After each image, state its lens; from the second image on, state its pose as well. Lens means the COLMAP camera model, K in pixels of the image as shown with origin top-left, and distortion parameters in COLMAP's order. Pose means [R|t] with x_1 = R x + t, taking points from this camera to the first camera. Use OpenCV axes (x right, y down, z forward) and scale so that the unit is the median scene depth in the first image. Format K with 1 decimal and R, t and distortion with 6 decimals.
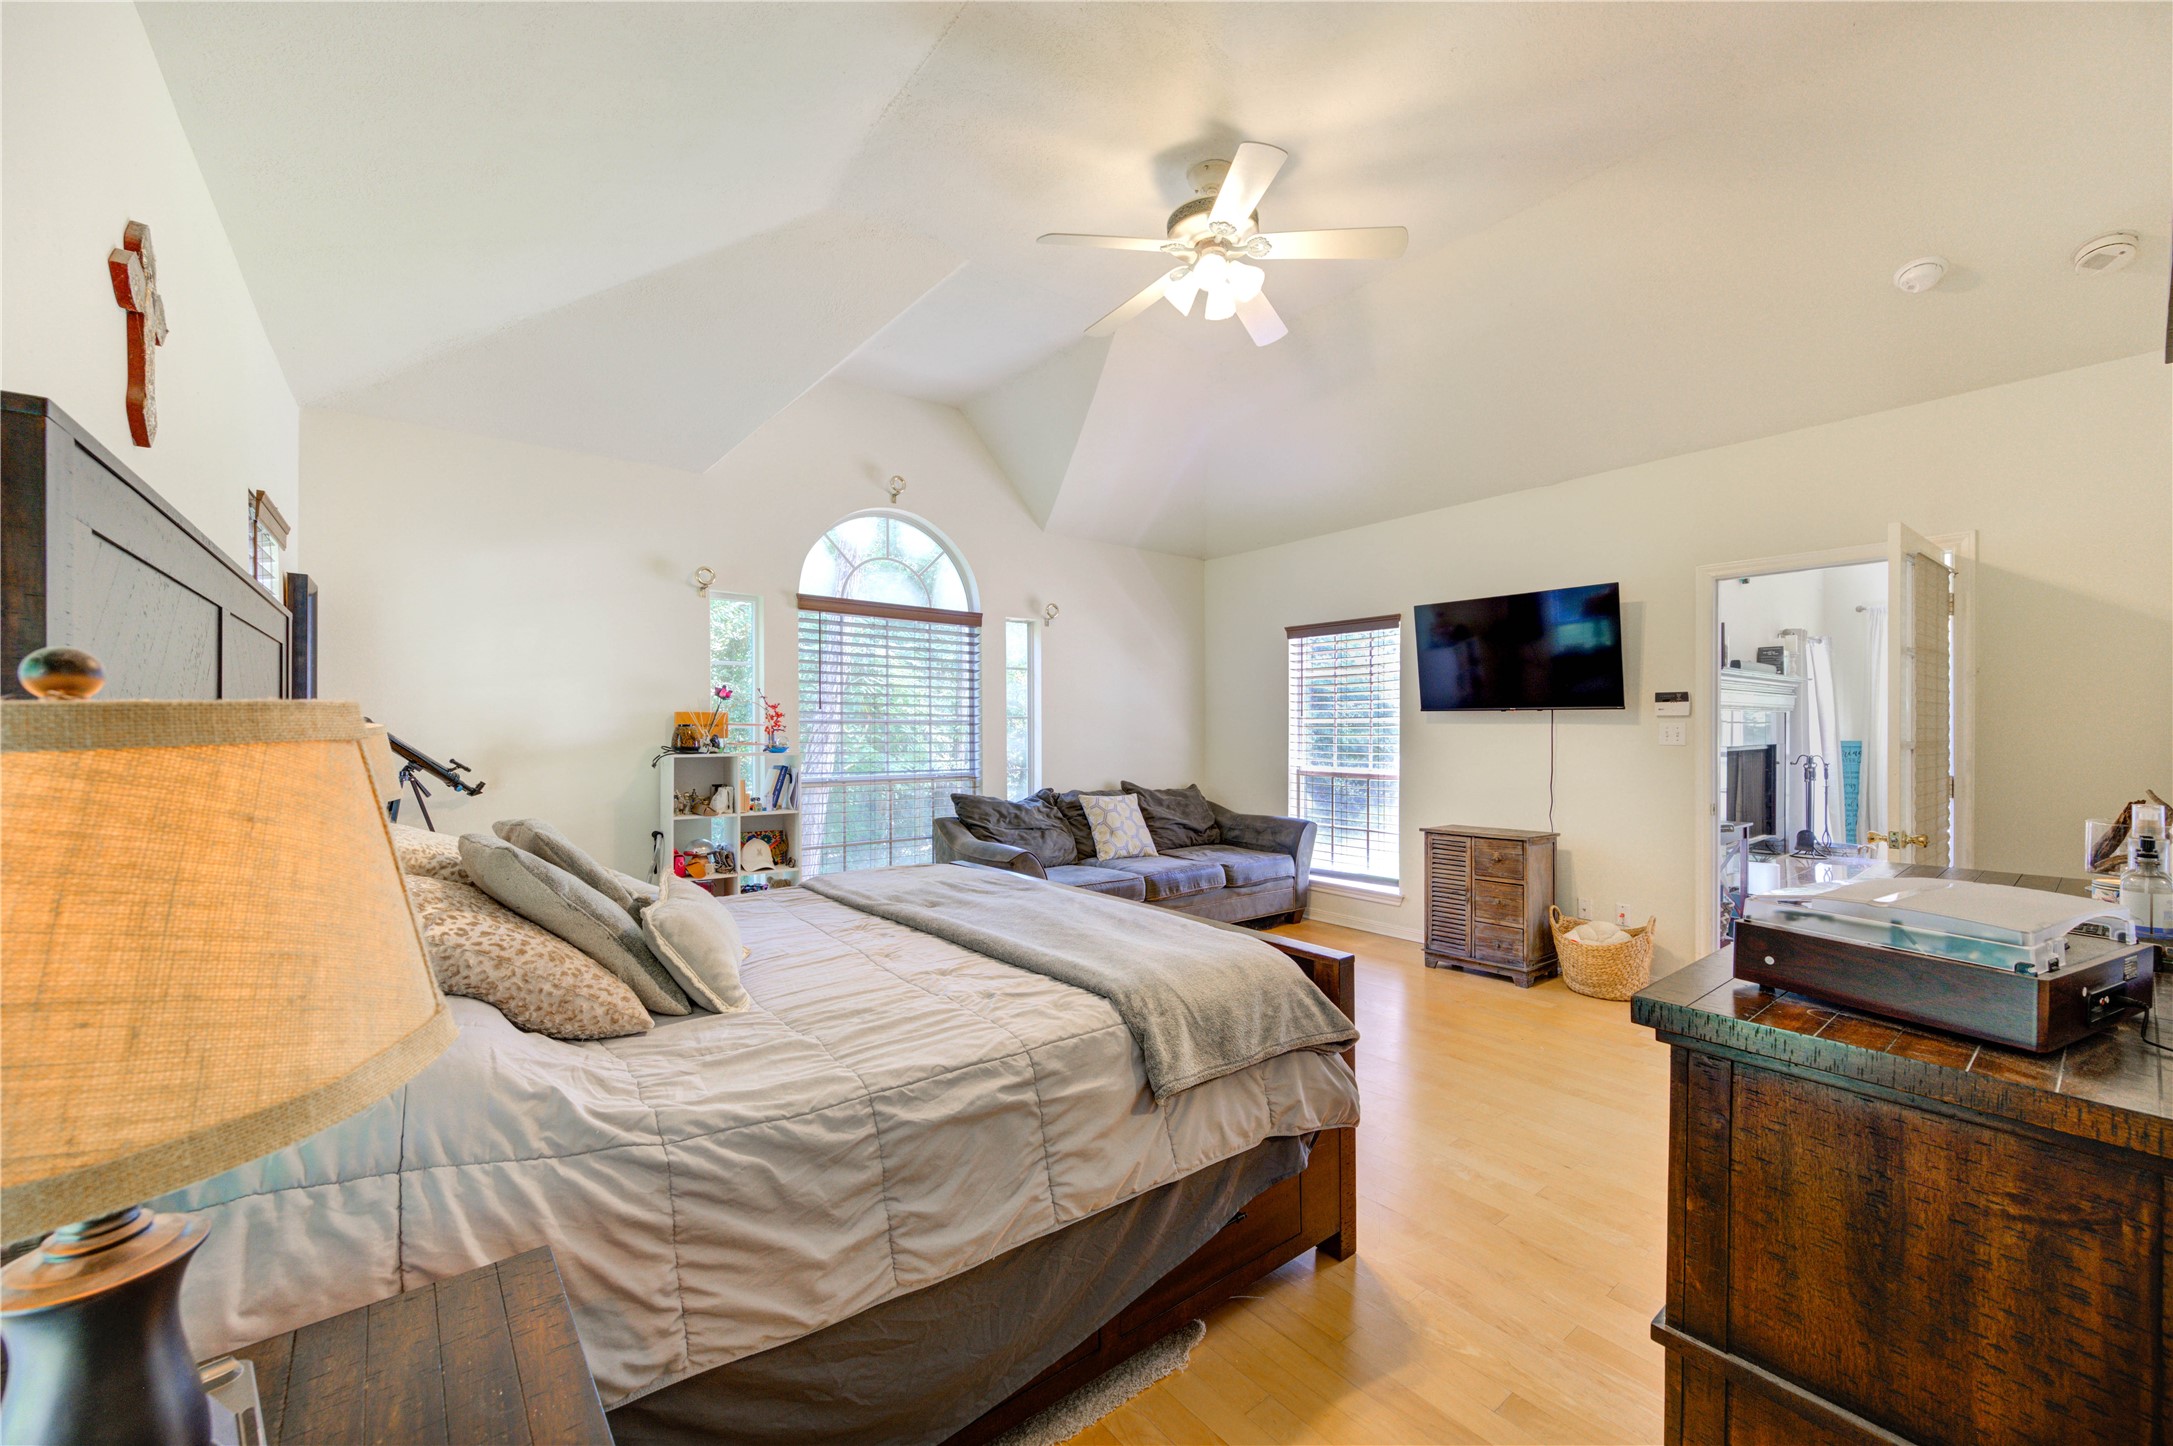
lens RADIAL K [[844.2, 0, 1094.6], [0, 844.2, 731.8], [0, 0, 1]] dist [0.001216, -0.000577]
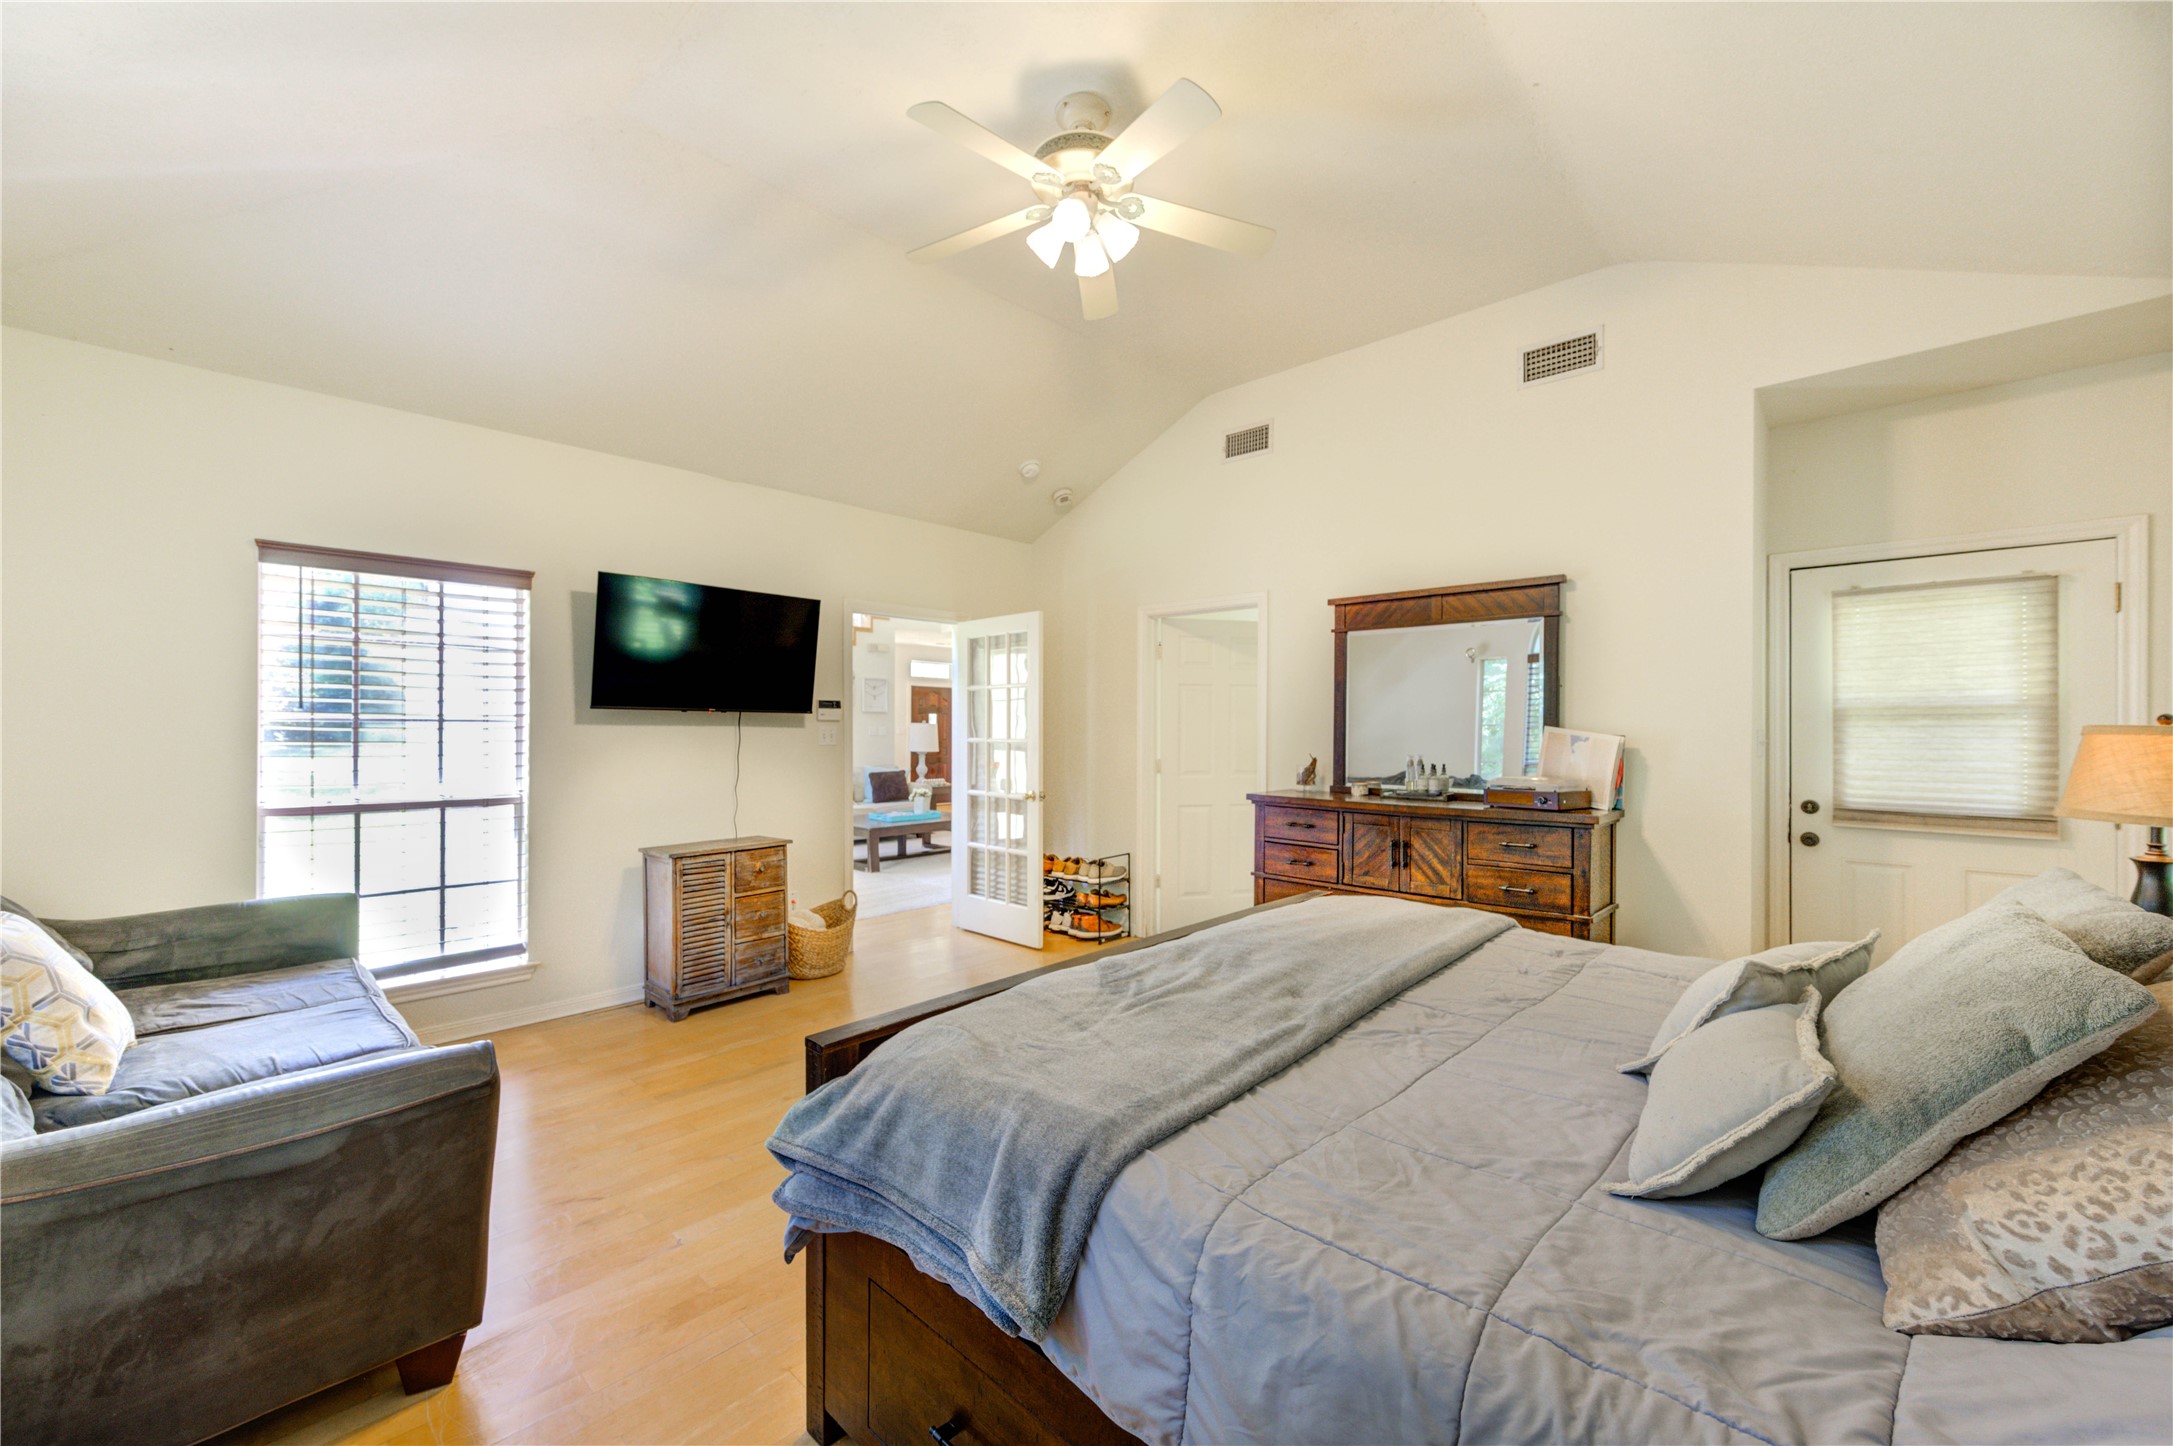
lens RADIAL K [[846.5, 0, 1096.3], [0, 846.5, 732.4], [0, 0, 1]] dist [0.001722, 0.000338]
pose [[-0.152721, -0.002001, 0.988267, -0.536018], [0.003054, 0.999992, 0.002496, -0.004006], [-0.988265, 0.003400, -0.152713, 0.805248]]
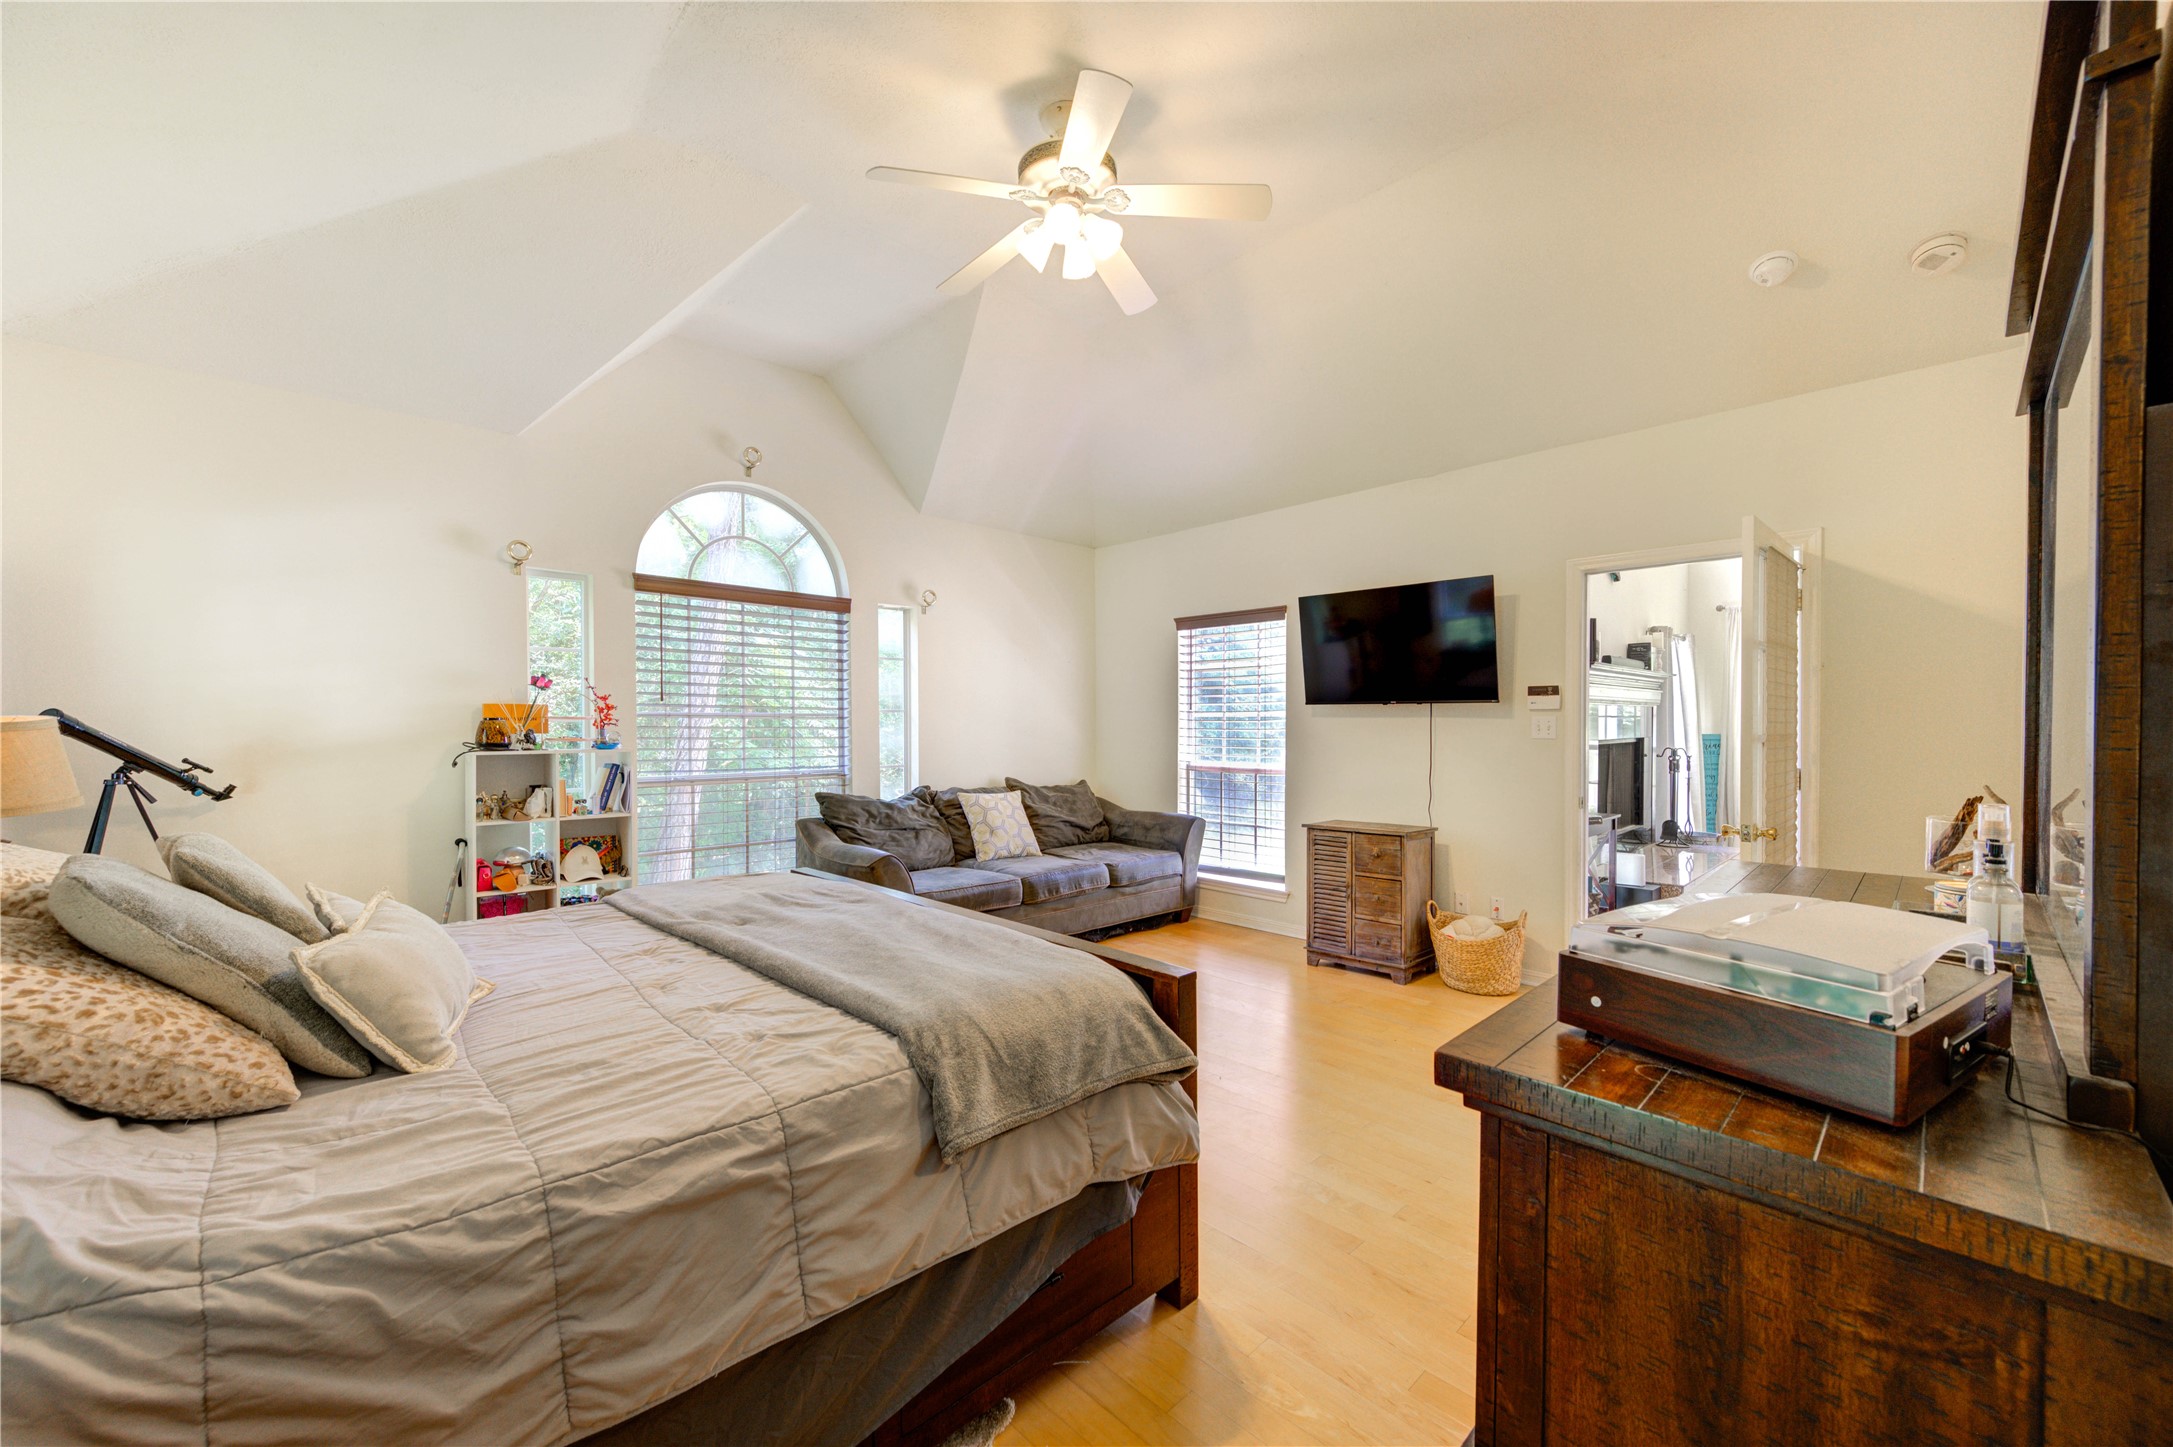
lens RADIAL K [[844.8, 0, 1095.7], [0, 844.8, 732.0], [0, 0, 1]] dist [0.003329, -0.002619]
pose [[0.995101, -0.001318, 0.098856, 0.056092], [0.000614, 0.999974, 0.007144, 0.000295], [-0.098863, -0.007048, 0.995076, 0.055436]]
